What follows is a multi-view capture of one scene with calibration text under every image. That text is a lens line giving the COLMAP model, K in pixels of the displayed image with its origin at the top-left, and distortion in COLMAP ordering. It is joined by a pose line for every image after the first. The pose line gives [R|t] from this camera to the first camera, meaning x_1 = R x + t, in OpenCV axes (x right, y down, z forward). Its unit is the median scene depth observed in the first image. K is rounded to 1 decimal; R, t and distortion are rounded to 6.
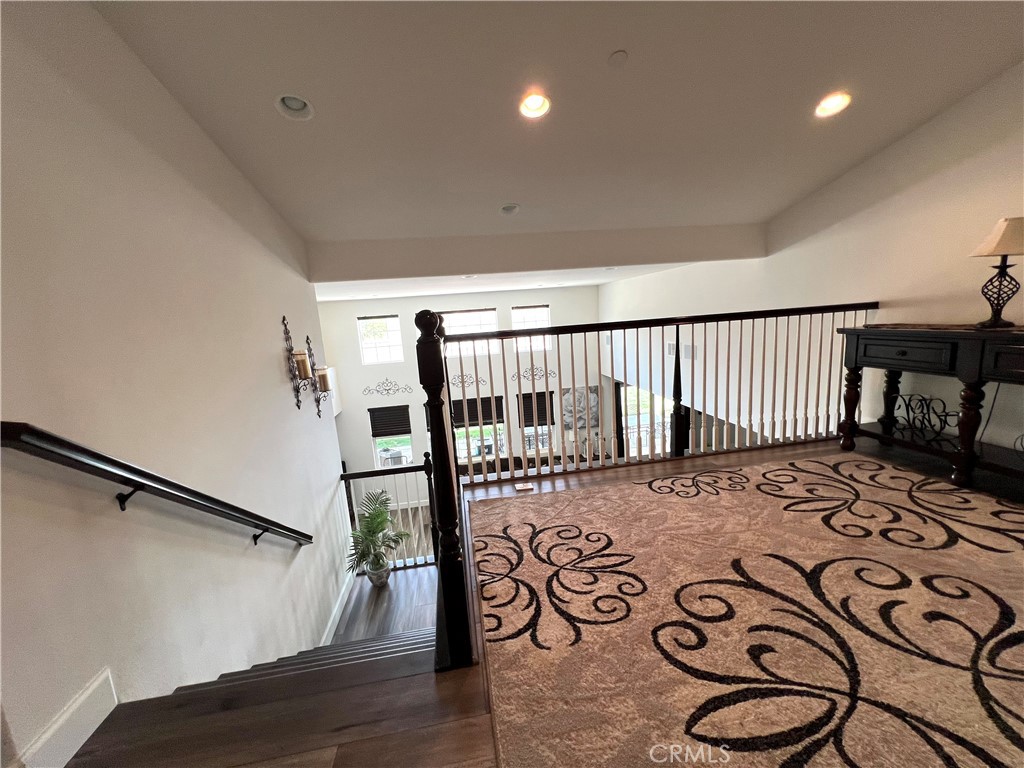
lens RADIAL K [[409.7, 0, 512.9], [0, 409.7, 385.1], [0, 0, 1]] dist [-0.001909, 0.000233]
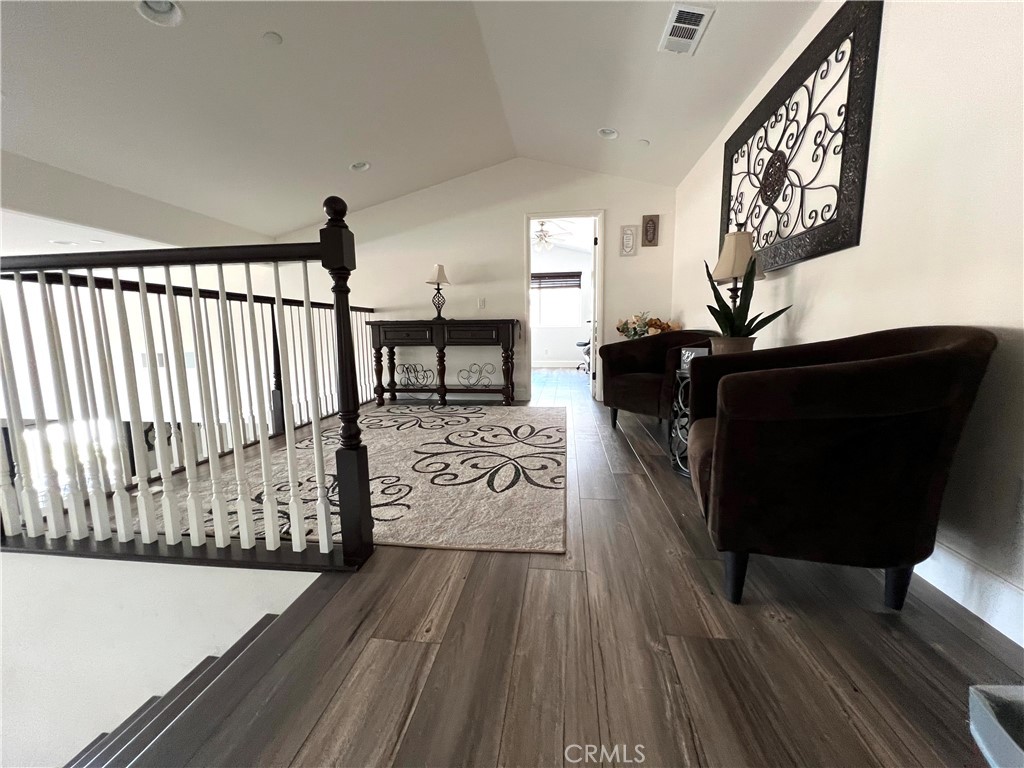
lens RADIAL K [[409.7, 0, 512.0], [0, 409.7, 389.5], [0, 0, 1]] dist [-0.001909, 0.000233]
pose [[0.269776, -0.065629, 0.960684, -0.624423], [0.156796, 0.987353, 0.023420, 0.194367], [-0.950072, 0.144313, 0.276654, 0.199824]]
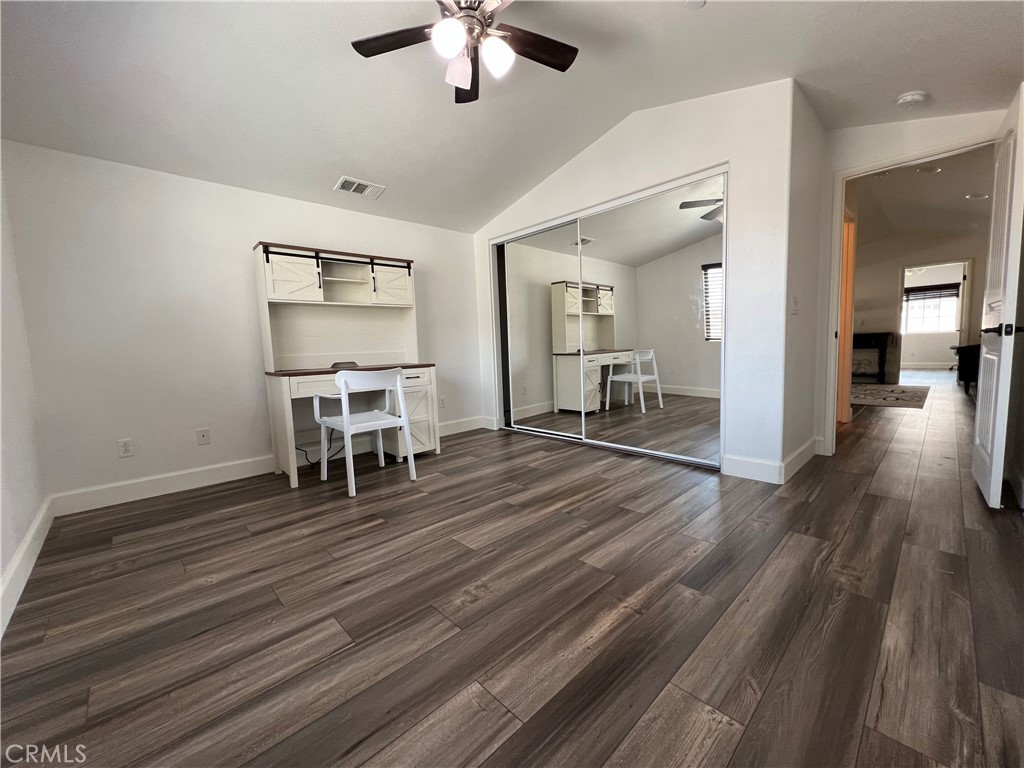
lens RADIAL K [[409.7, 0, 514.4], [0, 409.7, 384.7], [0, 0, 1]] dist [-0.001909, 0.000233]
pose [[0.815185, -0.009132, 0.579129, -3.071902], [0.074367, 0.993250, -0.089017, 0.395092], [-0.574406, 0.115634, 0.810362, -0.197641]]
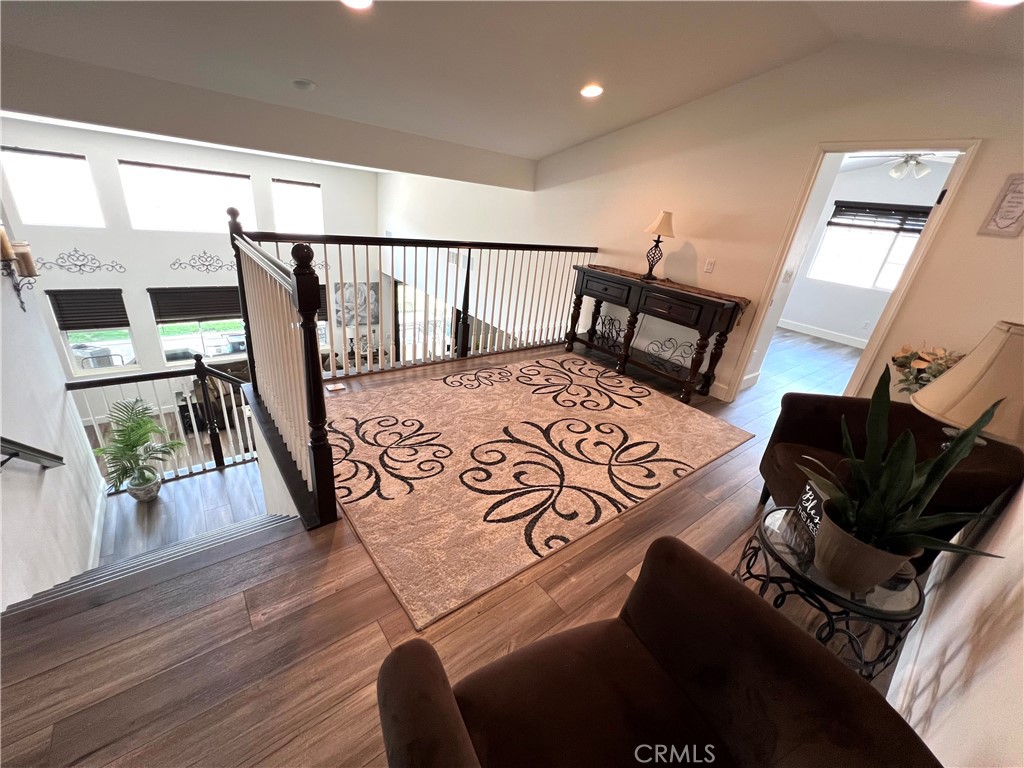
lens RADIAL K [[409.7, 0, 512.2], [0, 409.7, 384.7], [0, 0, 1]] dist [-0.001909, 0.000233]
pose [[0.850769, -0.049945, 0.523162, -0.183753], [-0.084629, 0.969462, 0.230176, -0.064569], [-0.518682, -0.240101, 0.820561, -0.182718]]
